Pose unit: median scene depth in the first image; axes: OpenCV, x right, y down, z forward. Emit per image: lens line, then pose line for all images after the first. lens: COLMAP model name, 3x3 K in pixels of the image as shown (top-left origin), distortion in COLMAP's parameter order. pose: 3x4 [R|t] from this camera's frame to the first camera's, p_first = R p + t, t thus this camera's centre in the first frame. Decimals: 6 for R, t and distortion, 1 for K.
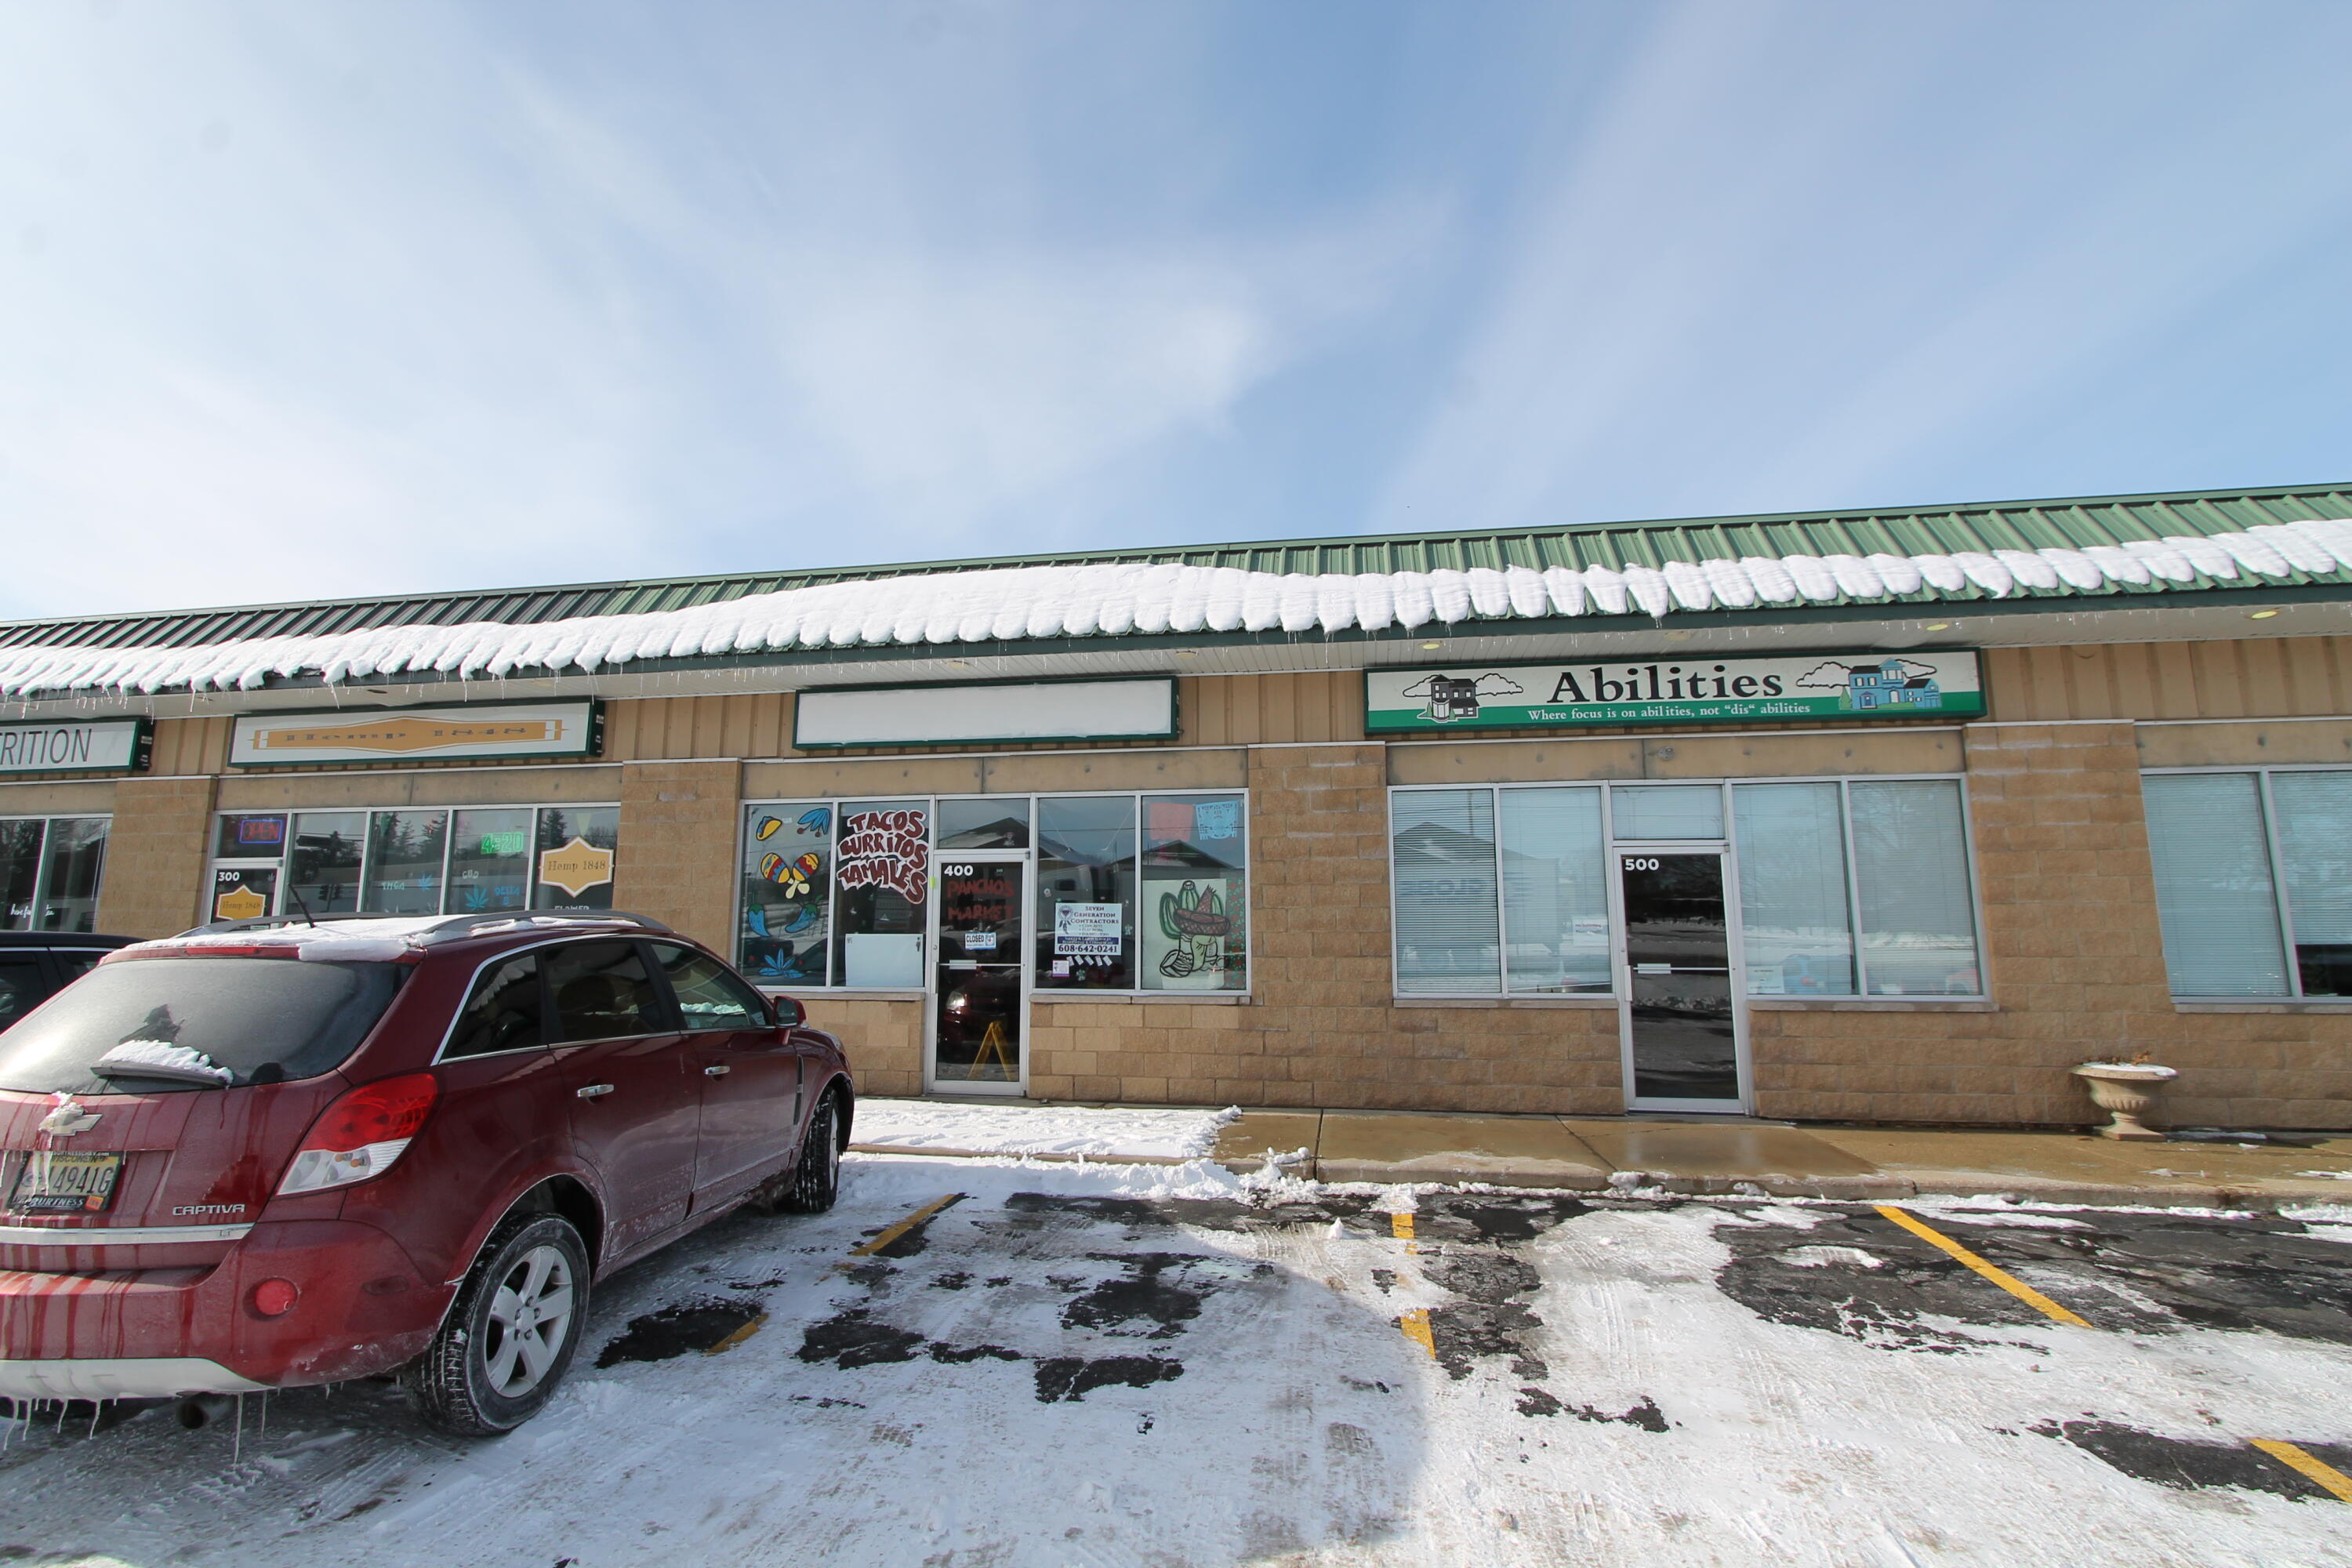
lens RADIAL K [[1099.7, 0, 1174.0], [0, 1099.7, 769.8], [0, 0, 1]] dist [-0.022734, 0.005792]
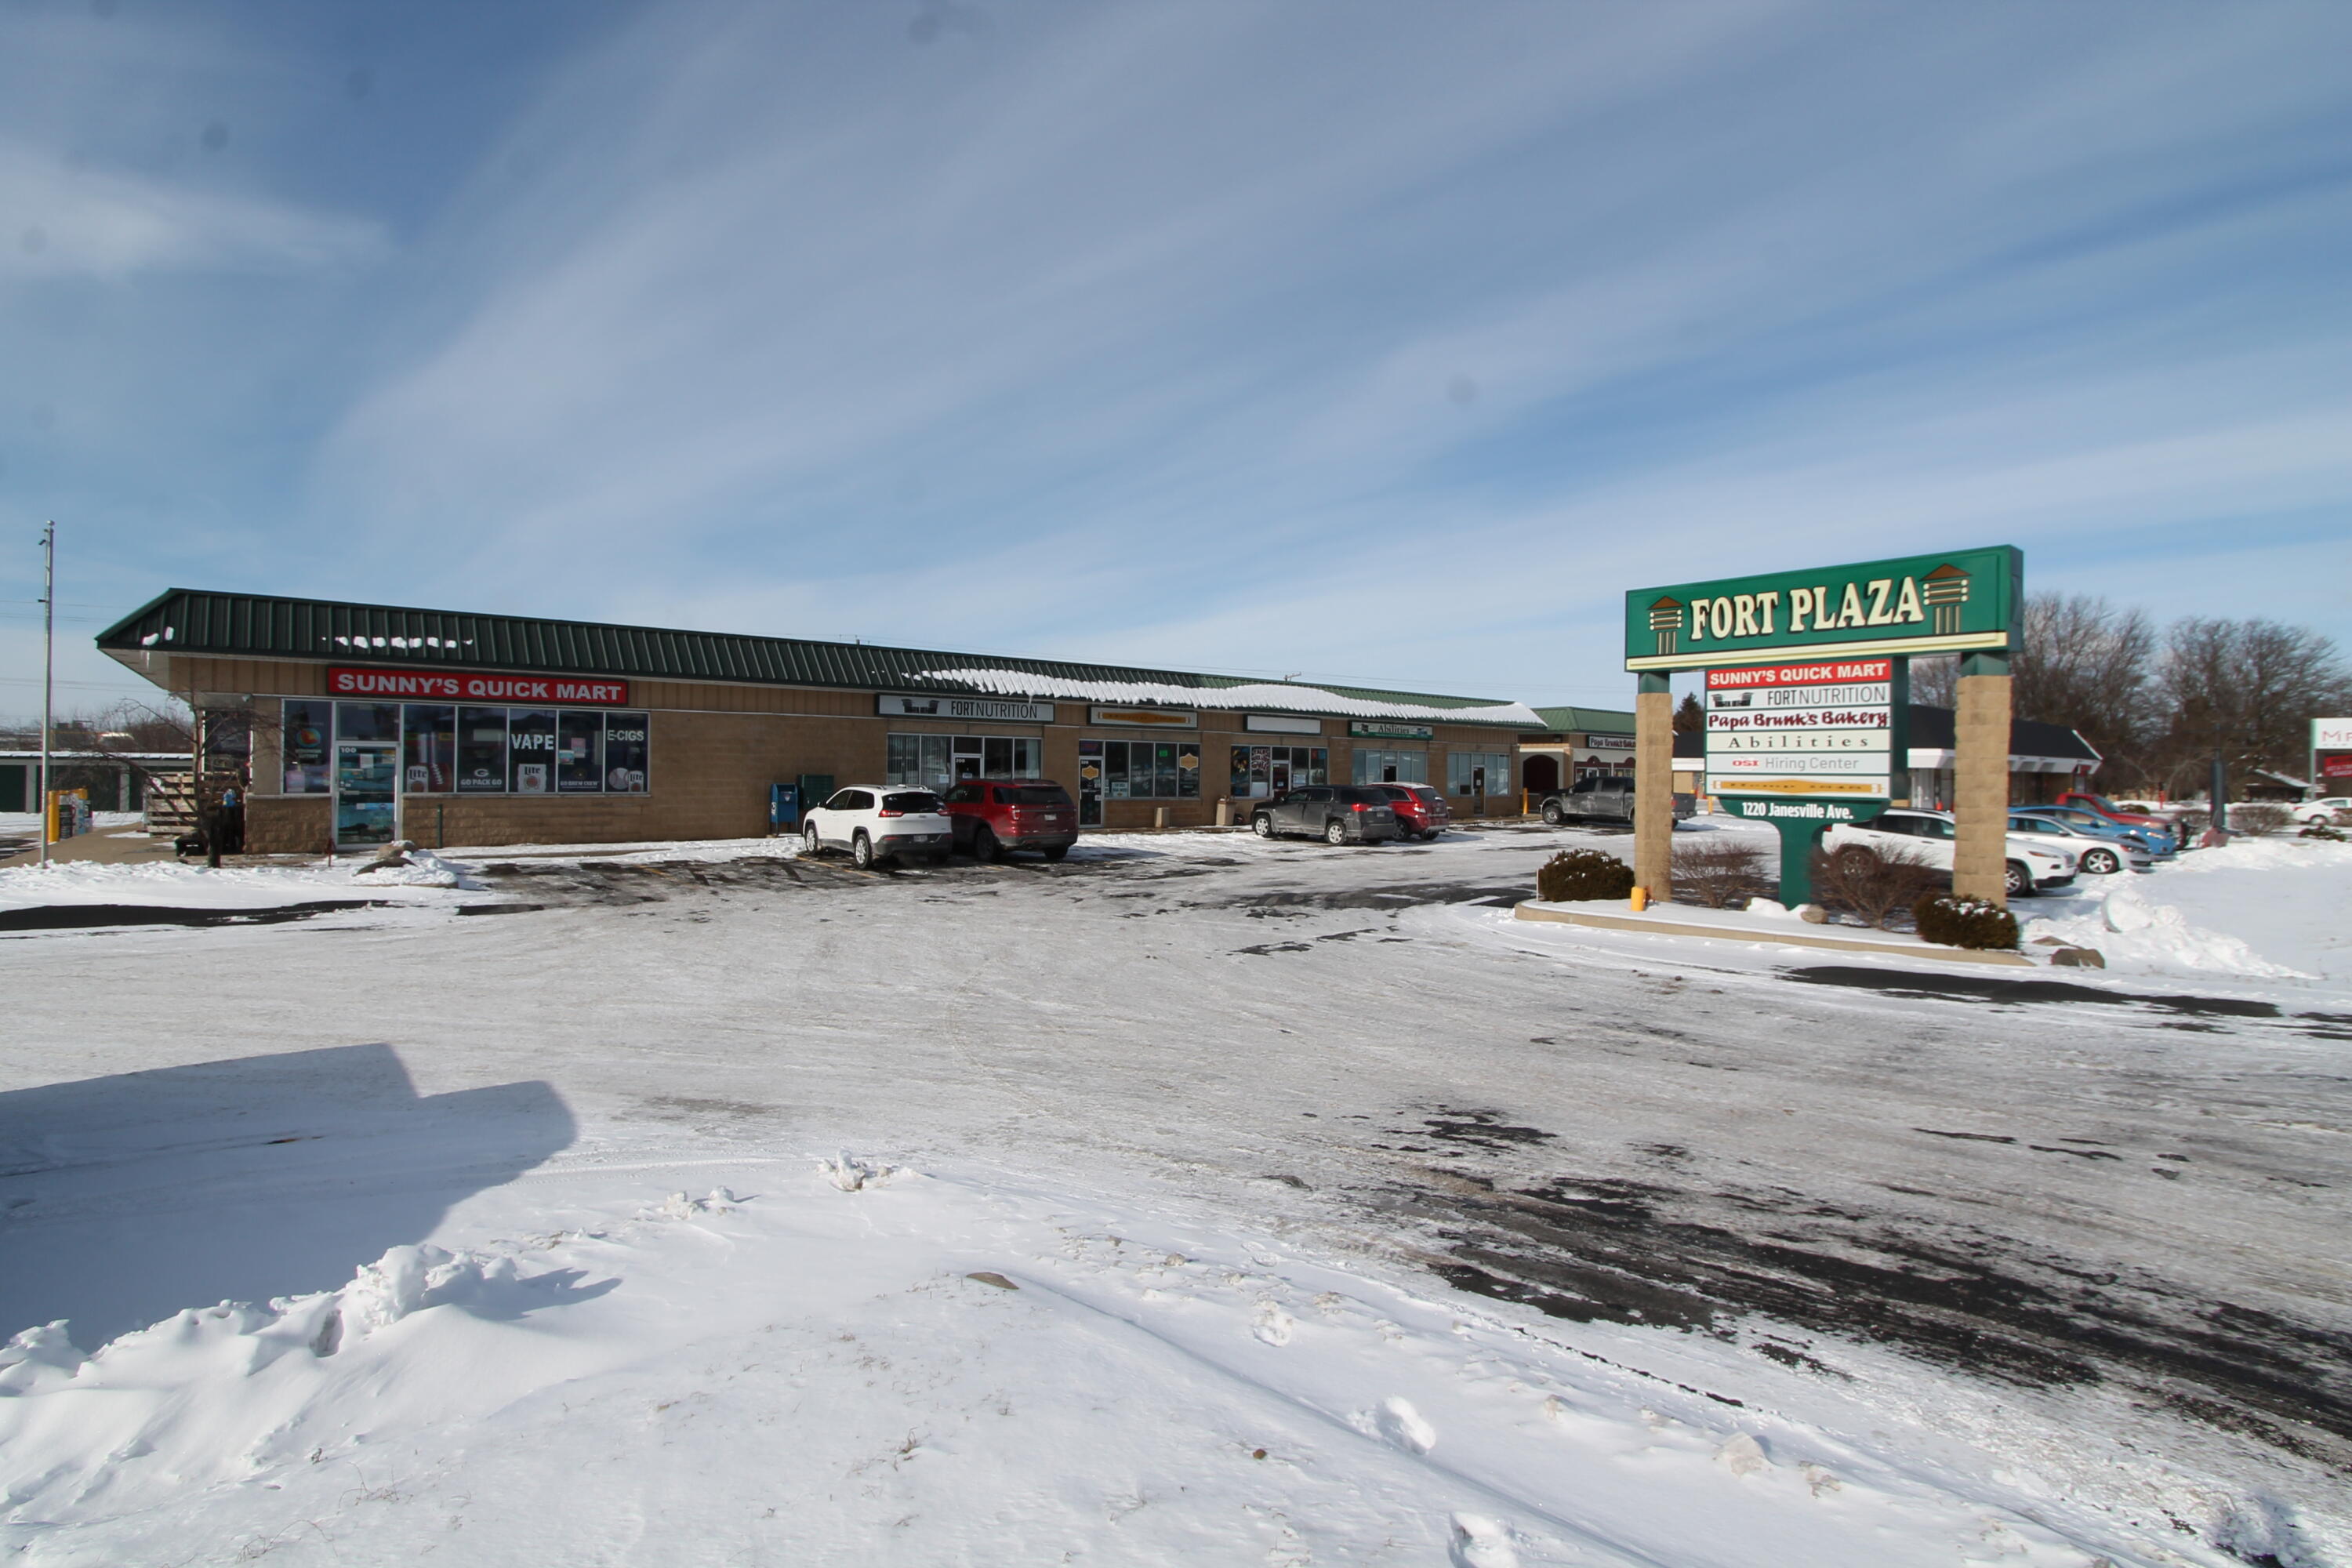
lens RADIAL K [[1099.7, 0, 1174.0], [0, 1099.7, 769.8], [0, 0, 1]] dist [-0.022734, 0.005792]
pose [[0.654044, 0.003642, 0.756447, -3.007989], [-0.142870, 0.982586, 0.118799, -0.269167], [-0.742842, -0.185774, 0.643175, -1.081438]]
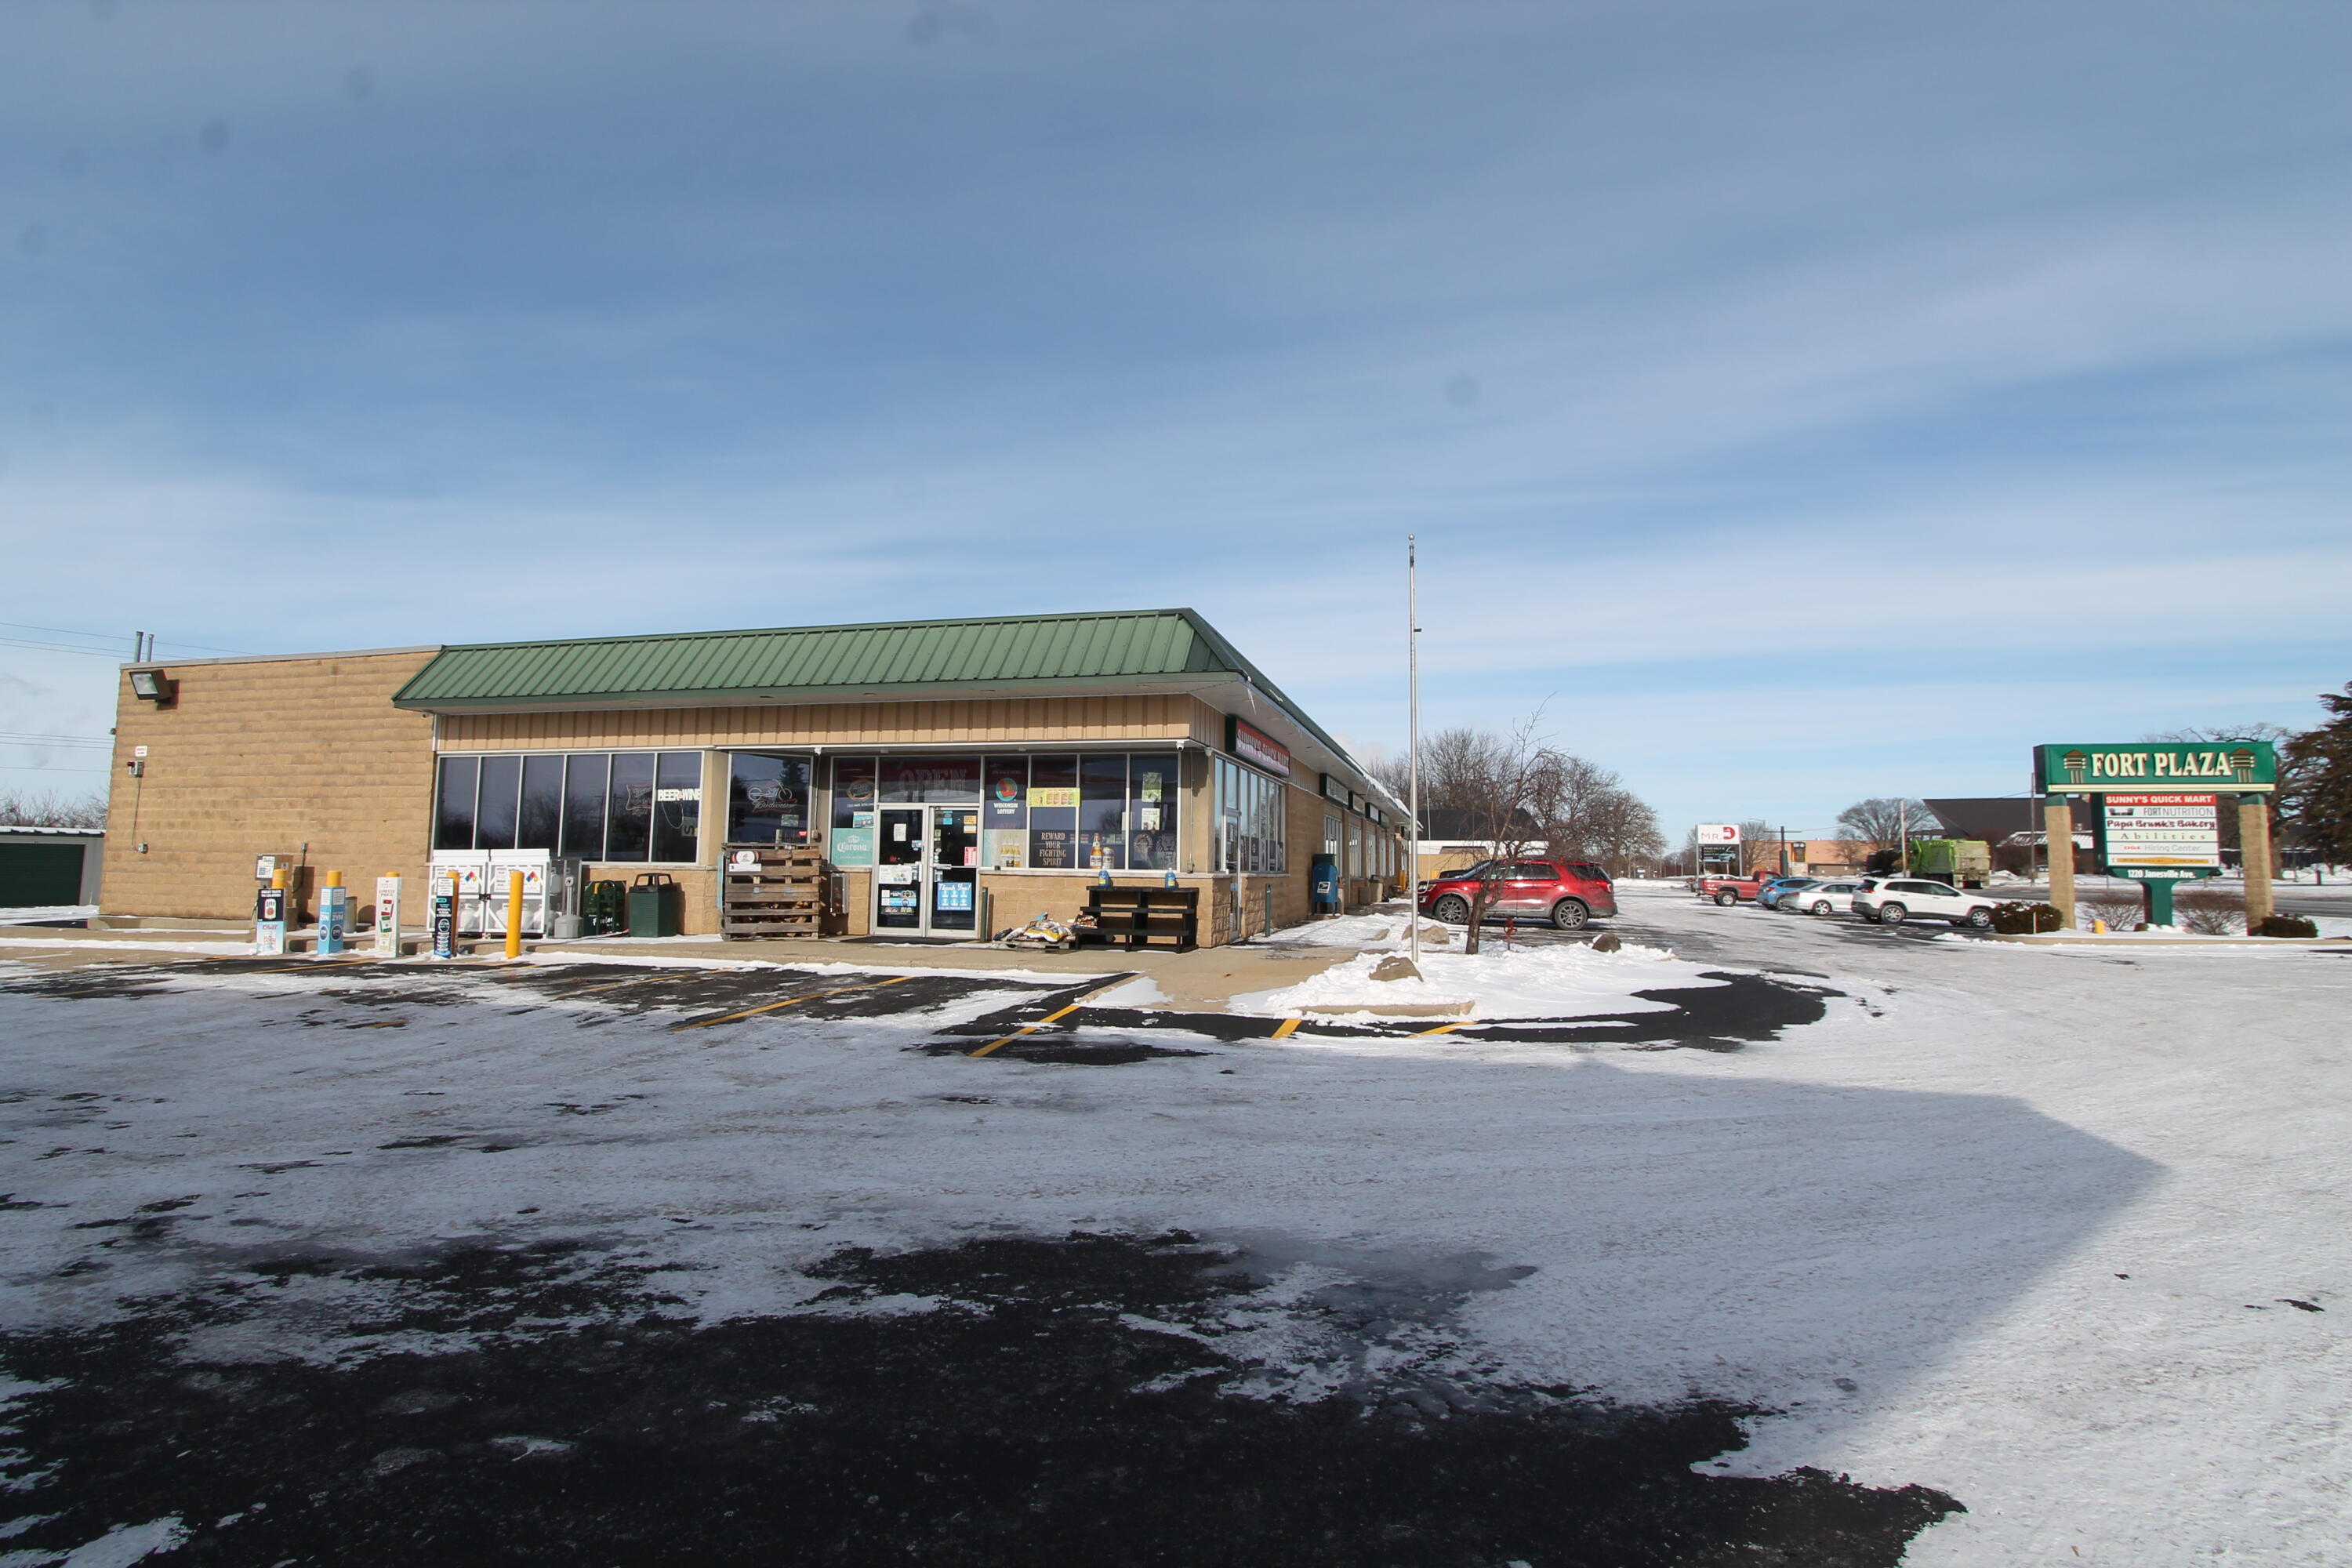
lens RADIAL K [[1099.7, 0, 1174.0], [0, 1099.7, 769.8], [0, 0, 1]] dist [-0.022734, 0.005792]
pose [[0.094945, 0.083711, 0.991957, -4.158534], [-0.189785, 0.979704, -0.064512, 0.191015], [-0.977224, -0.182133, 0.108905, 1.210046]]
